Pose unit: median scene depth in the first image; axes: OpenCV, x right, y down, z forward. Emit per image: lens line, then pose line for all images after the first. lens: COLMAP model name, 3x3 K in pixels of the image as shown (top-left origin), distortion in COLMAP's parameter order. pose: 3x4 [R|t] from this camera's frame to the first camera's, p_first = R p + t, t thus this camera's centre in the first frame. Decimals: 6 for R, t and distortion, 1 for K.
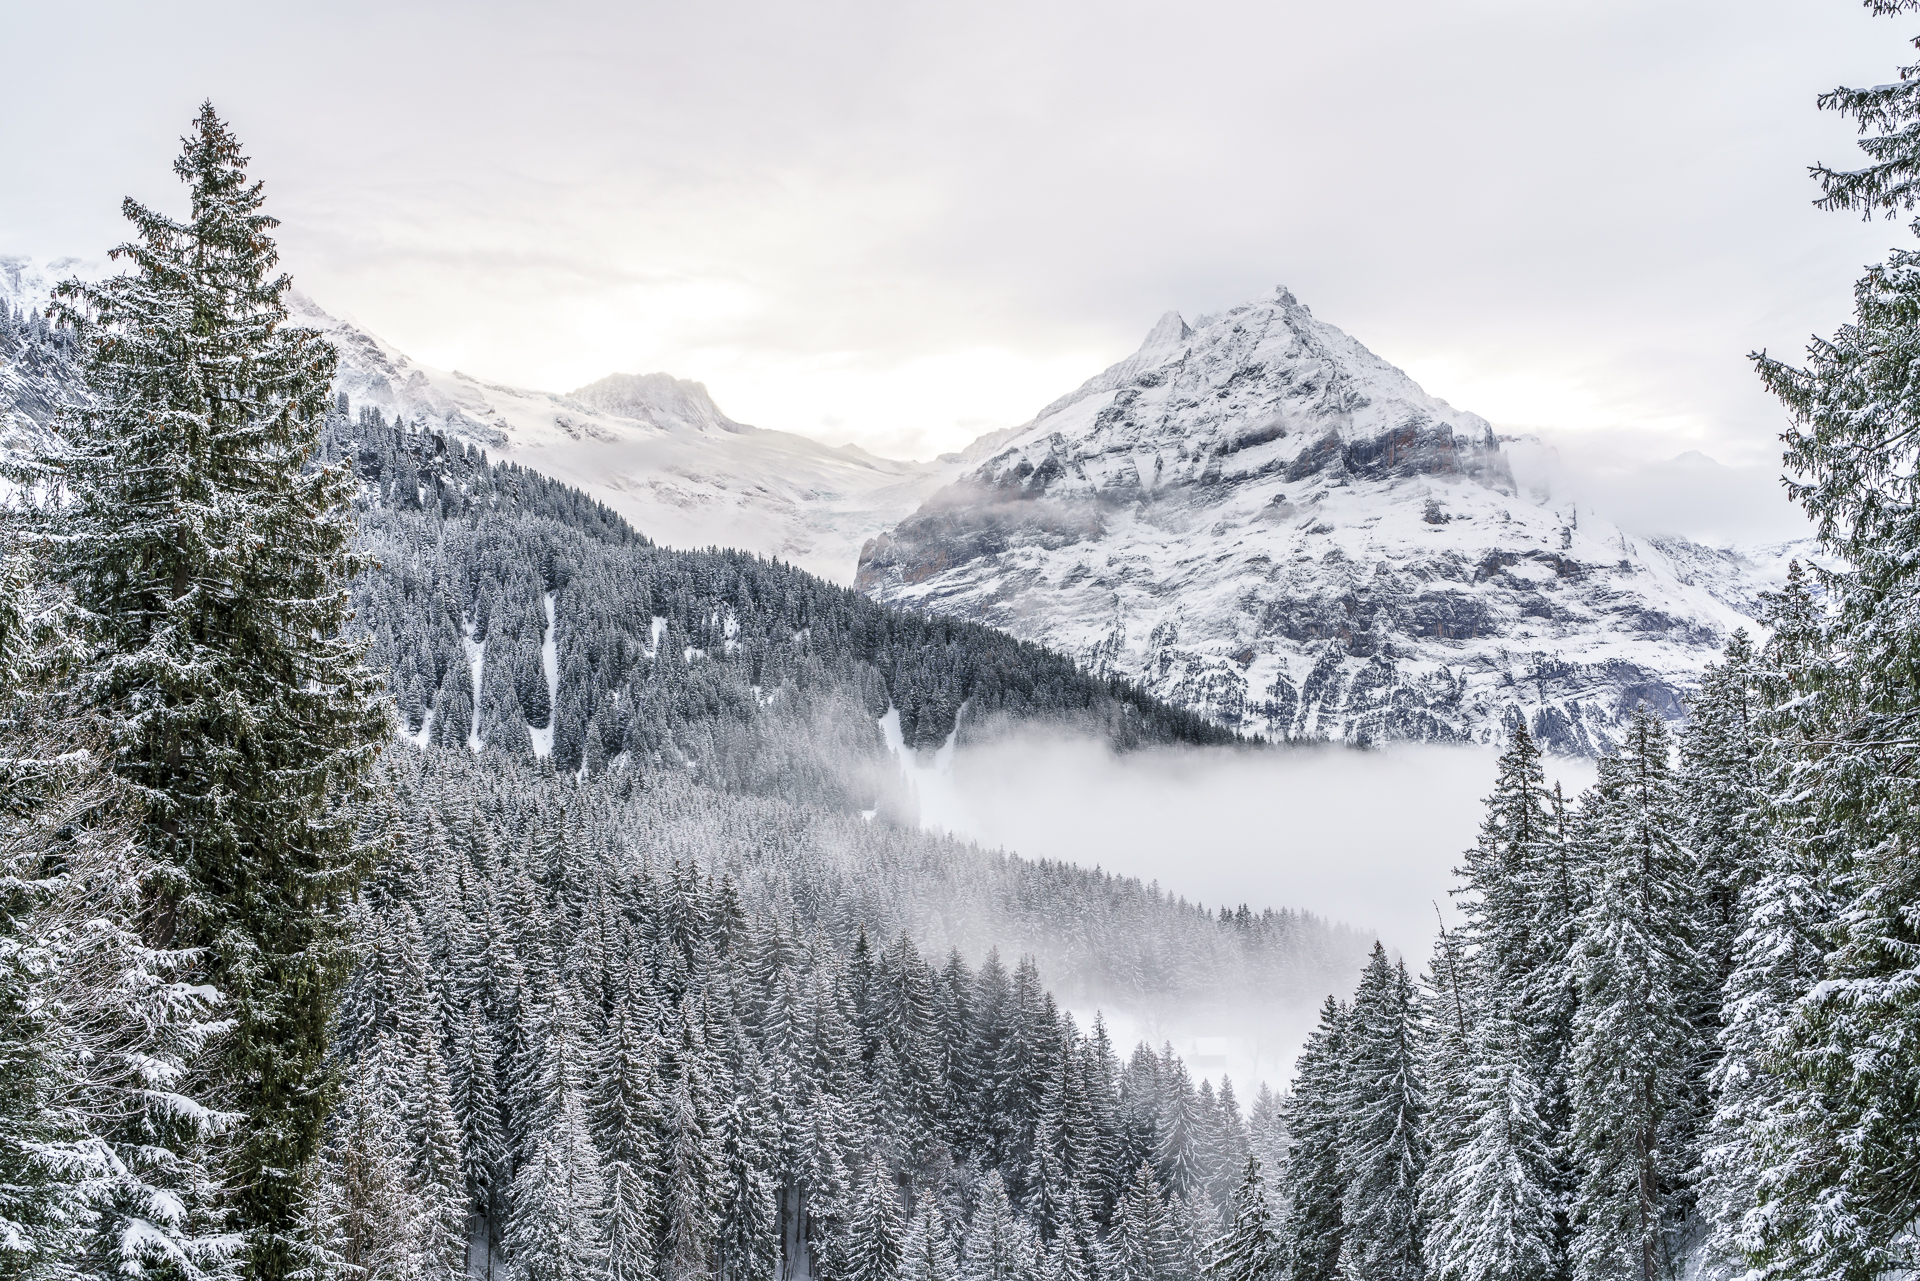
lens RADIAL K [[1810.8, 0, 958.7], [0, 1810.8, 632.2], [0, 0, 1]] dist [-0.007302, 0.018002]
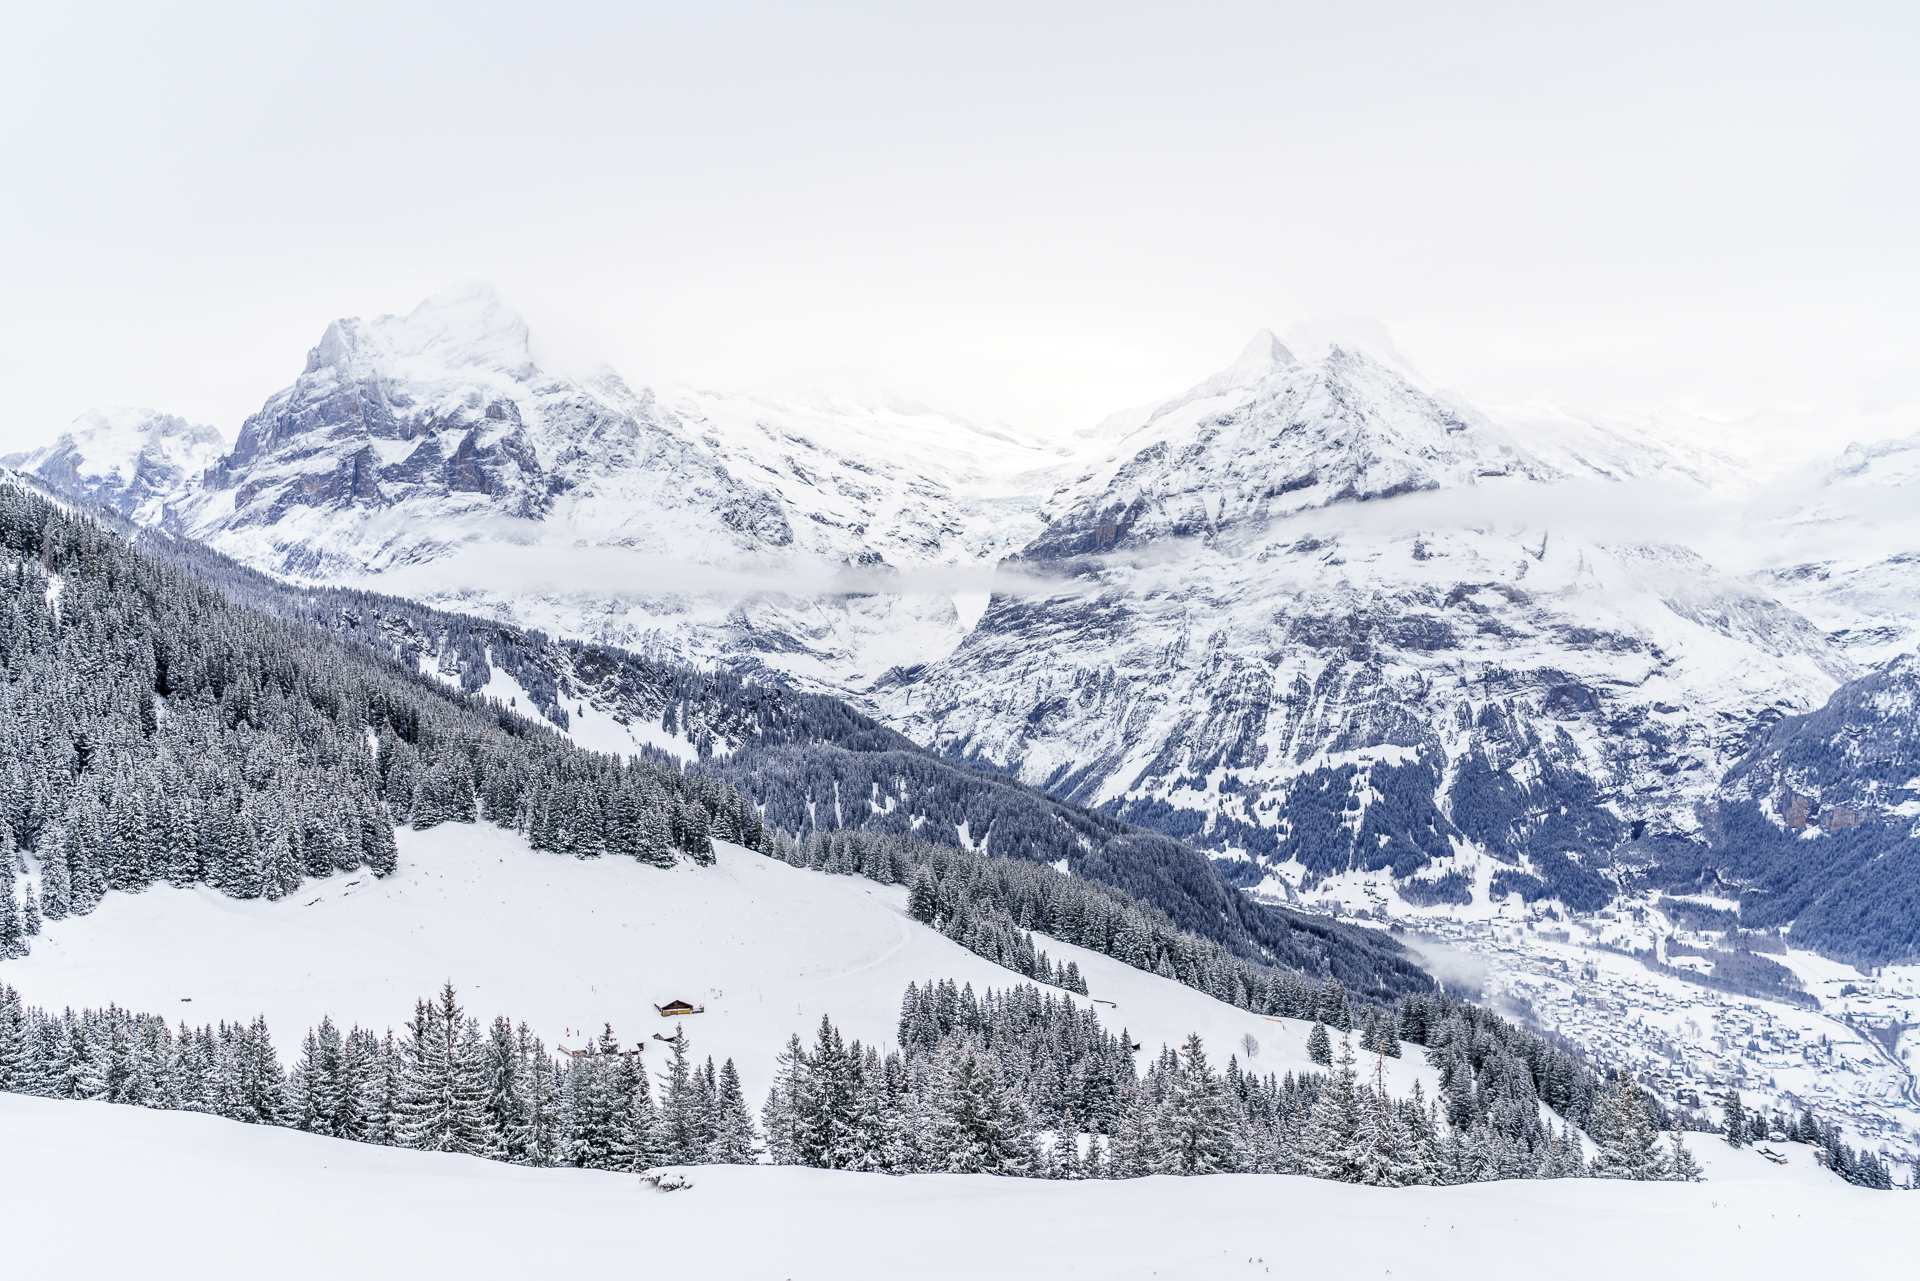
lens RADIAL K [[1810.8, 0, 958.7], [0, 1810.8, 632.2], [0, 0, 1]] dist [-0.007302, 0.018002]
pose [[0.995872, 0.004541, -0.090655, 0.044947], [0.001336, 0.997907, 0.064658, -0.095201], [0.090759, -0.064512, 0.993781, -0.373038]]
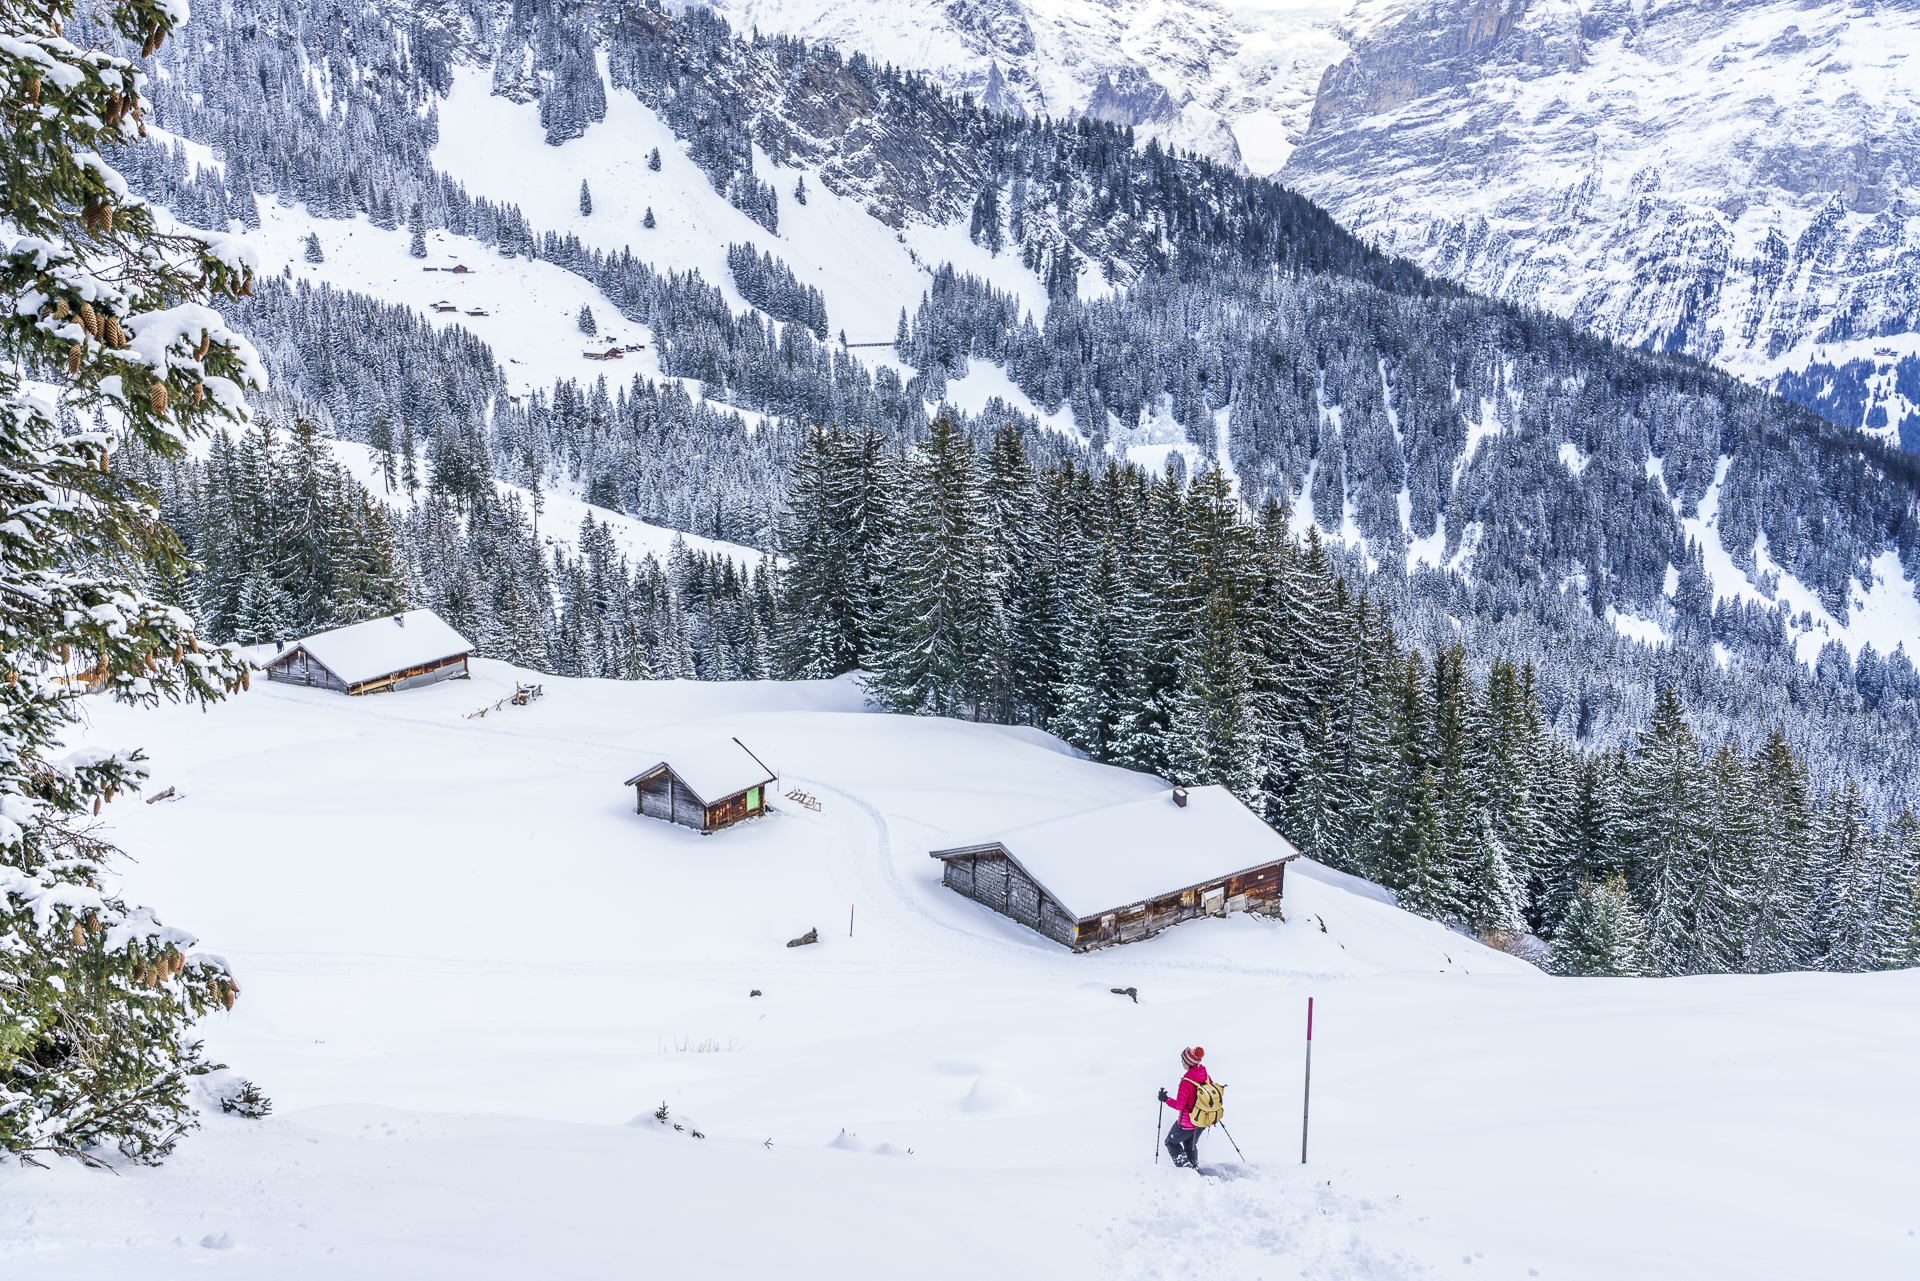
lens RADIAL K [[1810.8, 0, 958.7], [0, 1810.8, 632.2], [0, 0, 1]] dist [-0.007302, 0.018002]
pose [[0.982340, 0.065609, -0.175222, -0.063727], [-0.012469, 0.957377, 0.288570, -0.043176], [0.186687, -0.281289, 0.941289, -0.046147]]
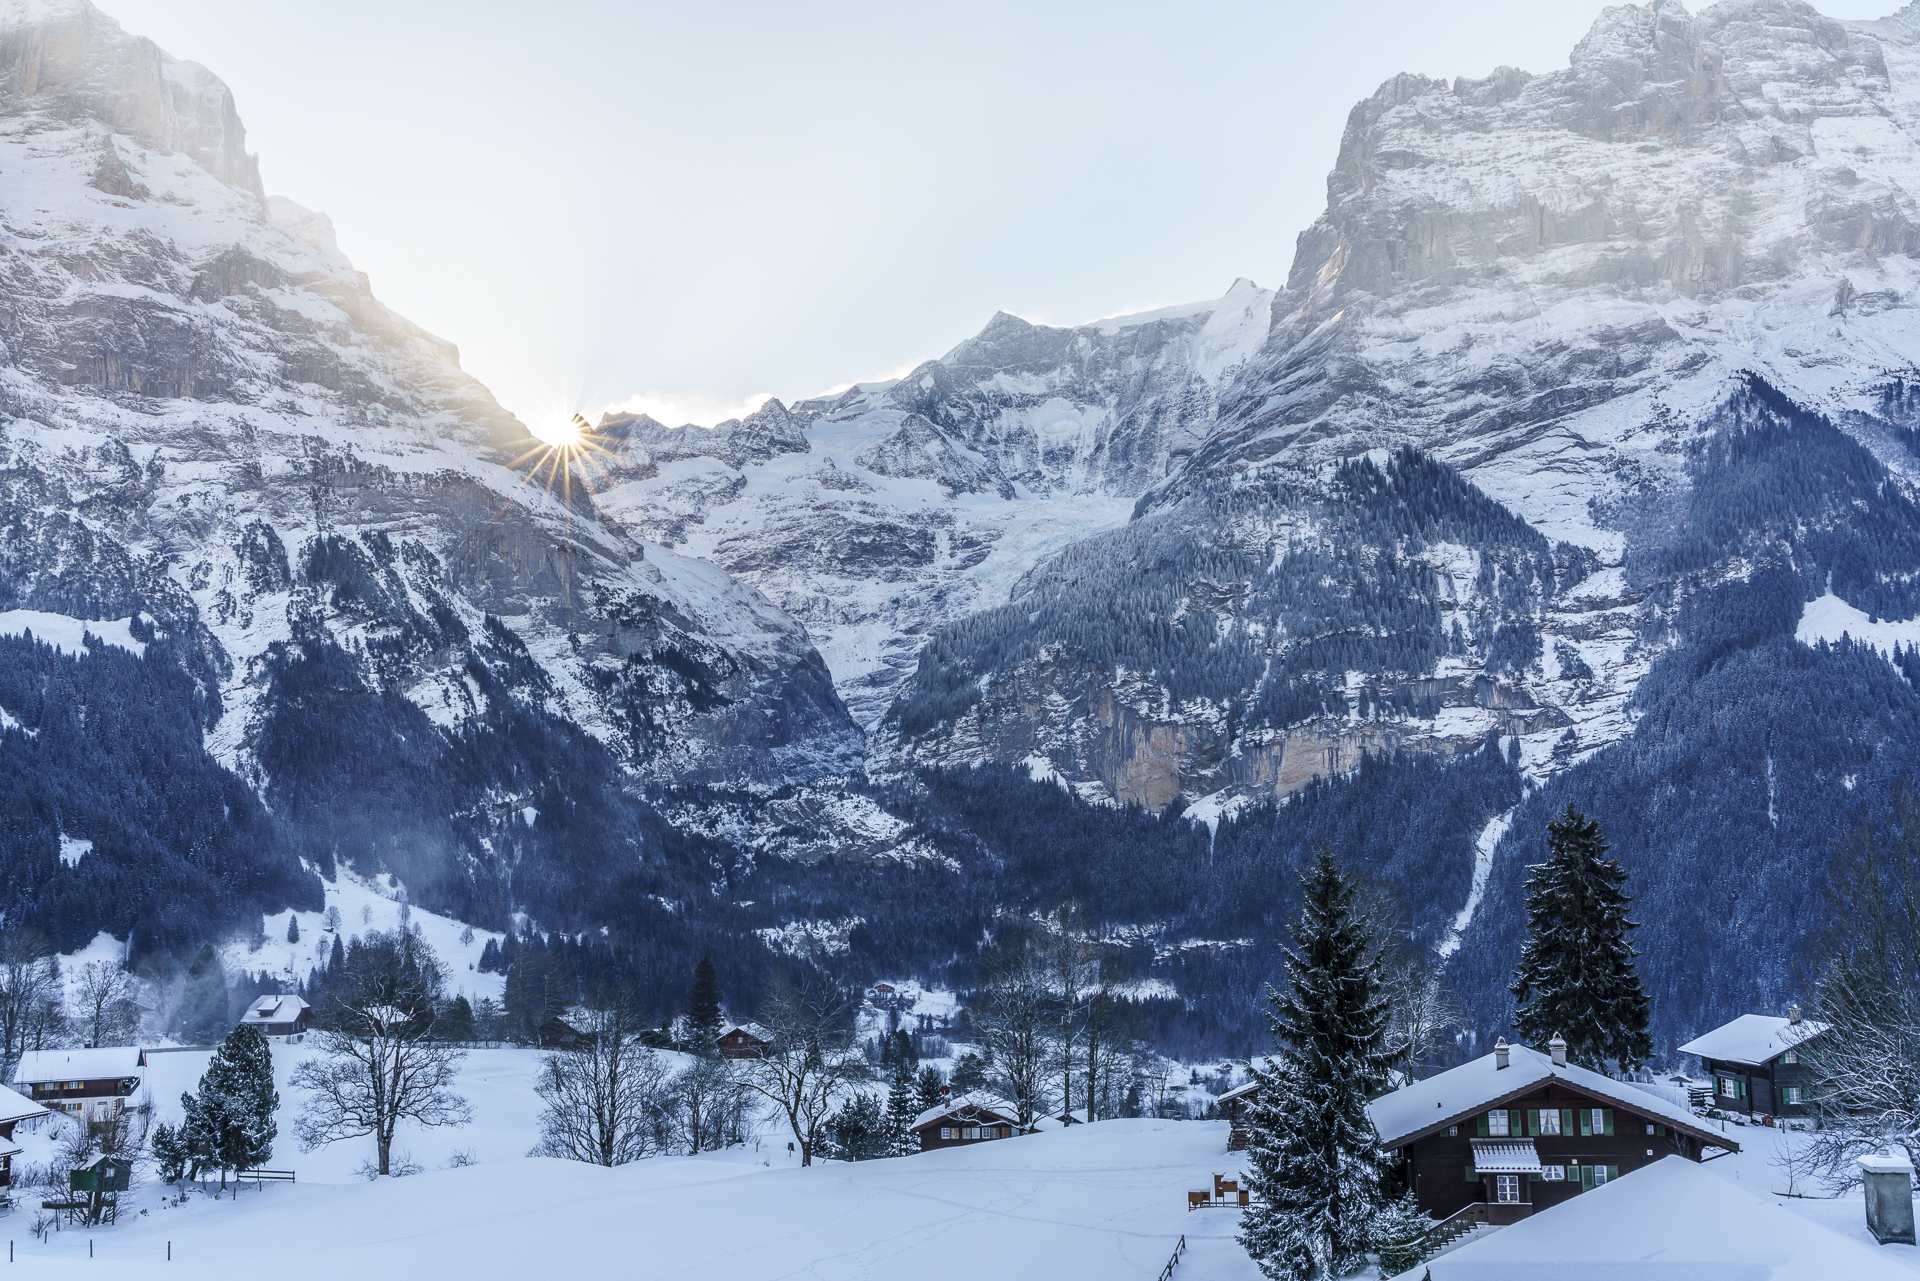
lens RADIAL K [[1810.8, 0, 958.7], [0, 1810.8, 632.2], [0, 0, 1]] dist [-0.007302, 0.018002]
pose [[0.760169, 0.082361, 0.644484, 0.128036], [-0.034106, 0.995624, -0.087006, 0.099143], [-0.648830, 0.044158, 0.759651, 0.474675]]
